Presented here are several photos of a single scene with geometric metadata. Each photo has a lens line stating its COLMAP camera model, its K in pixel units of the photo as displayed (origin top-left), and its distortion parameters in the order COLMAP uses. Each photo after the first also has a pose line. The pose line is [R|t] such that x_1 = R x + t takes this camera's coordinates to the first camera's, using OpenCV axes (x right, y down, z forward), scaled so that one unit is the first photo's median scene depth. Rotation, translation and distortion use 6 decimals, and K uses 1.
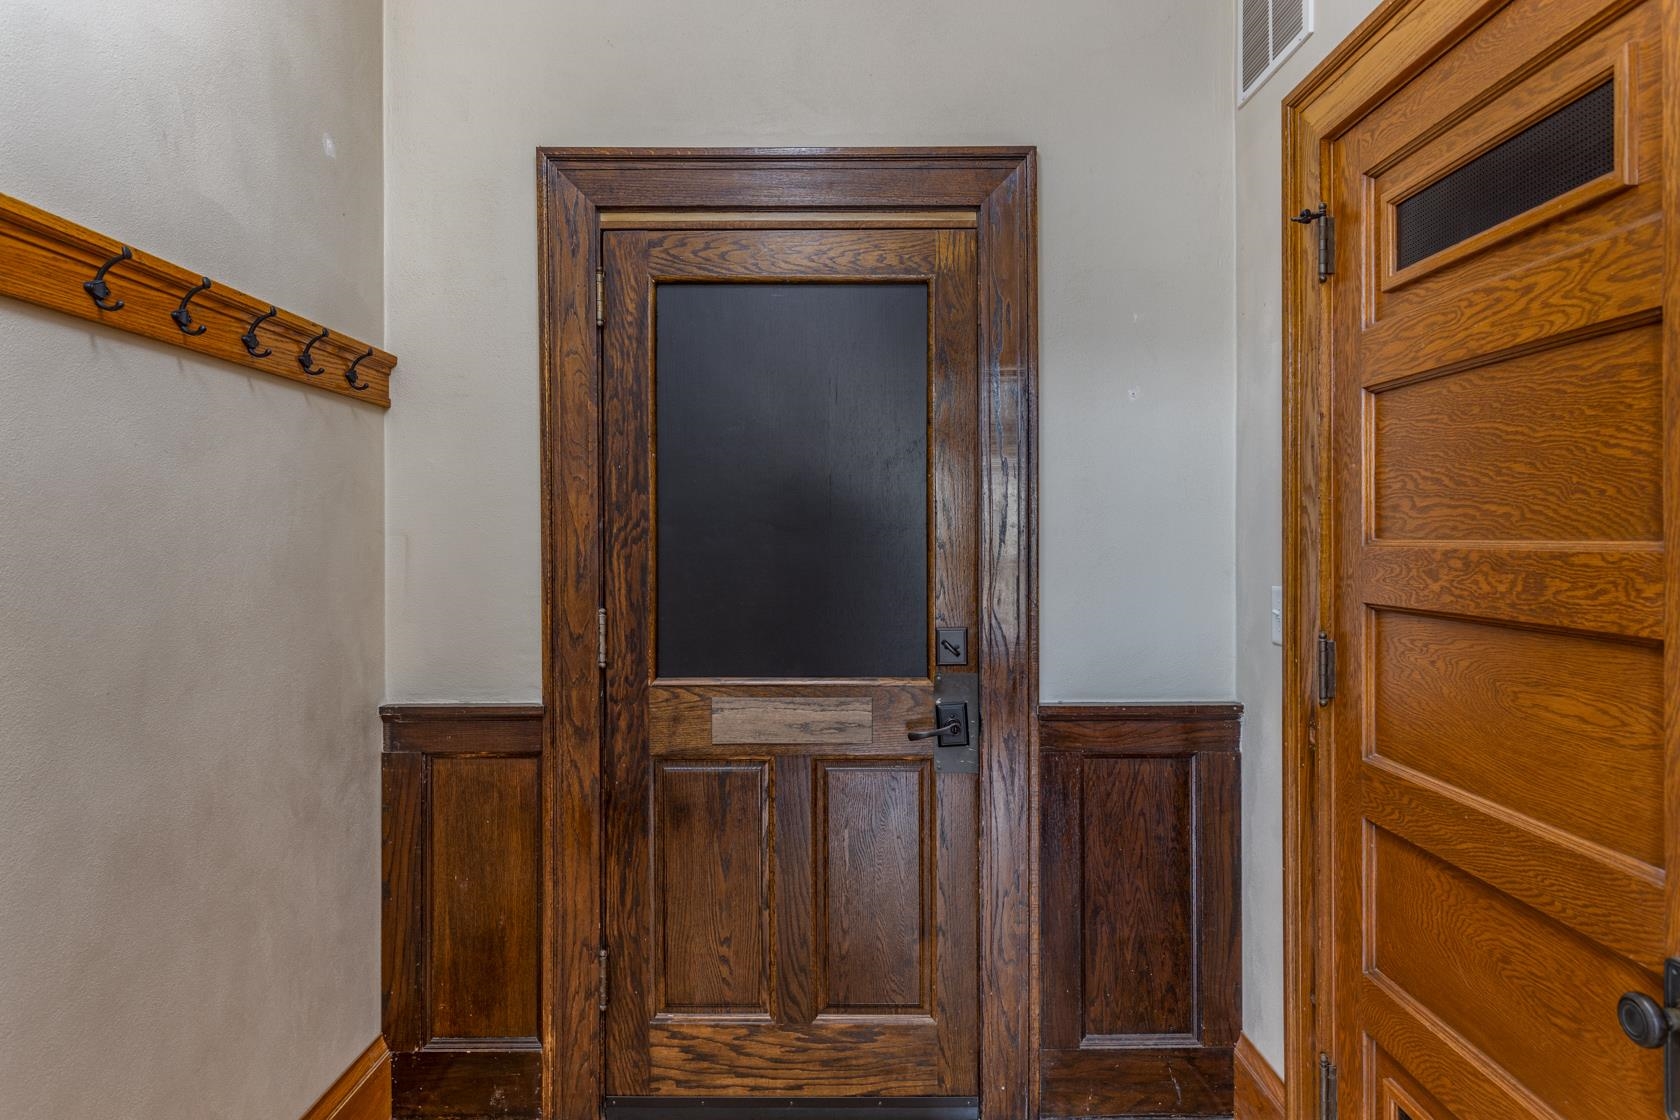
lens RADIAL K [[1027.9, 0, 837.5], [0, 1027.9, 551.8], [0, 0, 1]] dist [0.001259, -0.002140]
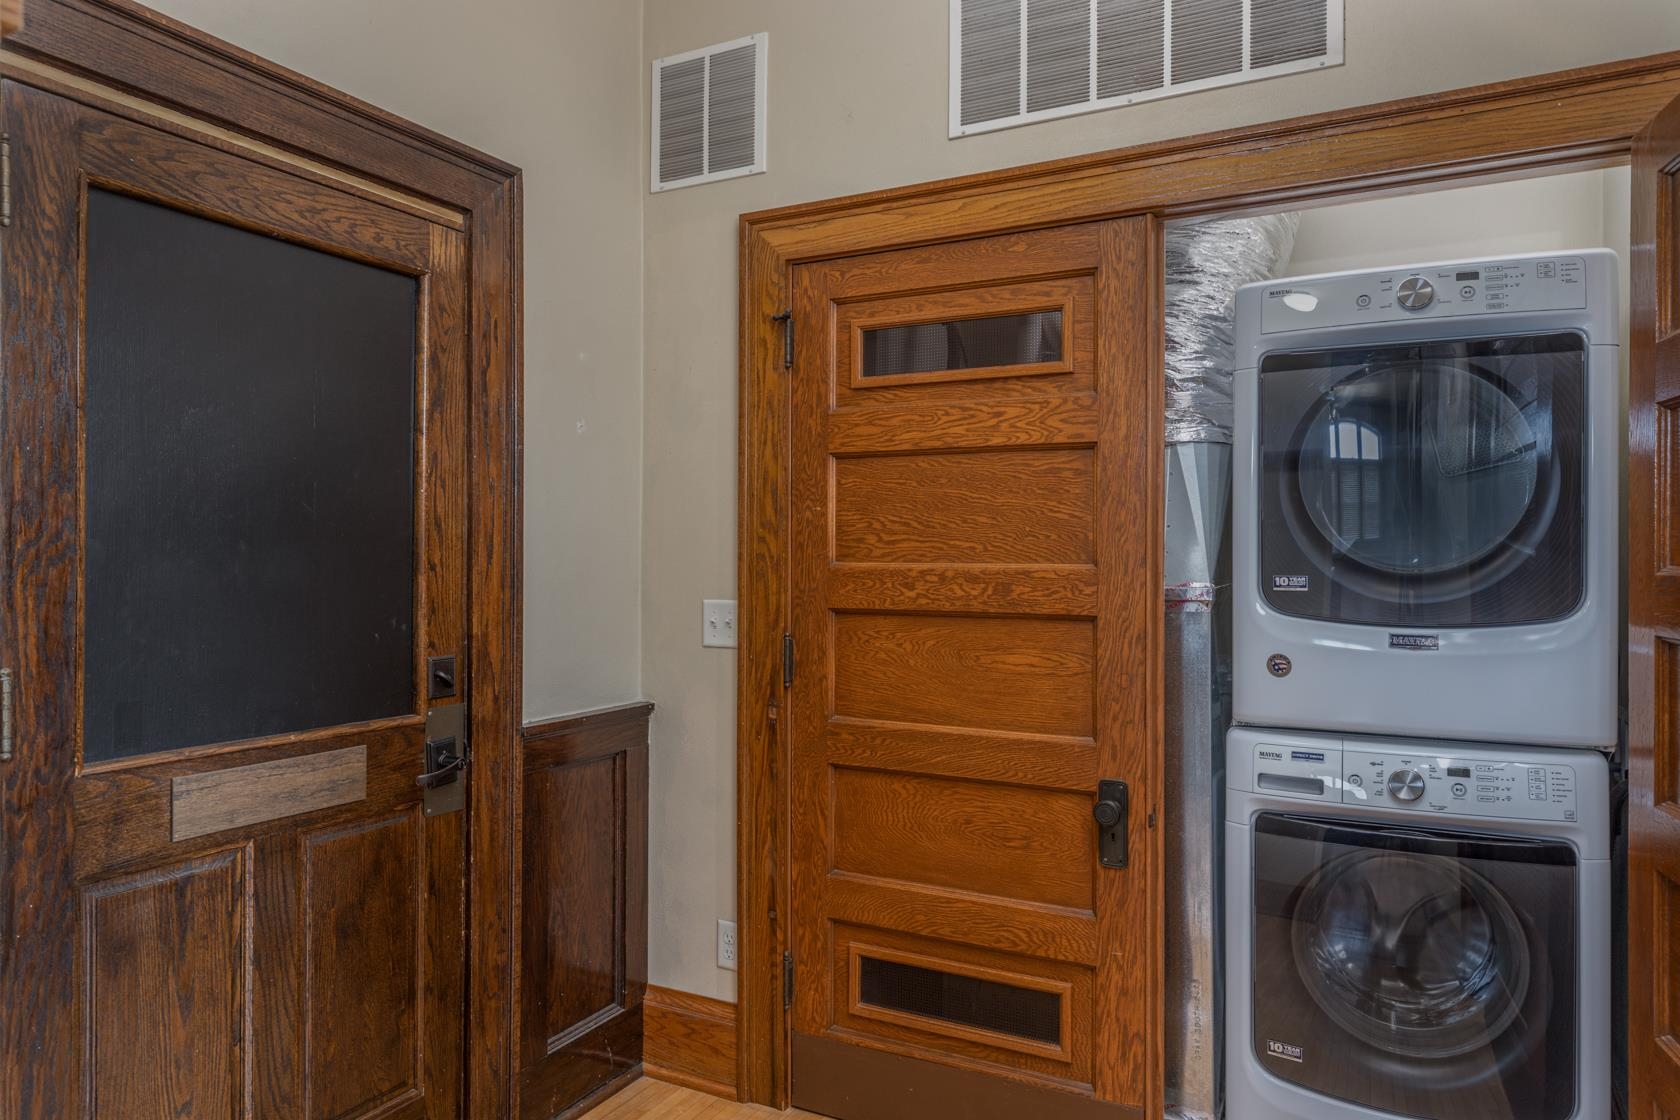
lens RADIAL K [[1080.9, 0, 841.5], [0, 1080.9, 570.4], [0, 0, 1]] dist [0.002619, -0.001088]
pose [[0.472651, -0.005221, 0.881234, -0.778817], [0.007481, 0.999970, 0.001912, -0.004000], [-0.881218, 0.005689, 0.472676, 0.302097]]
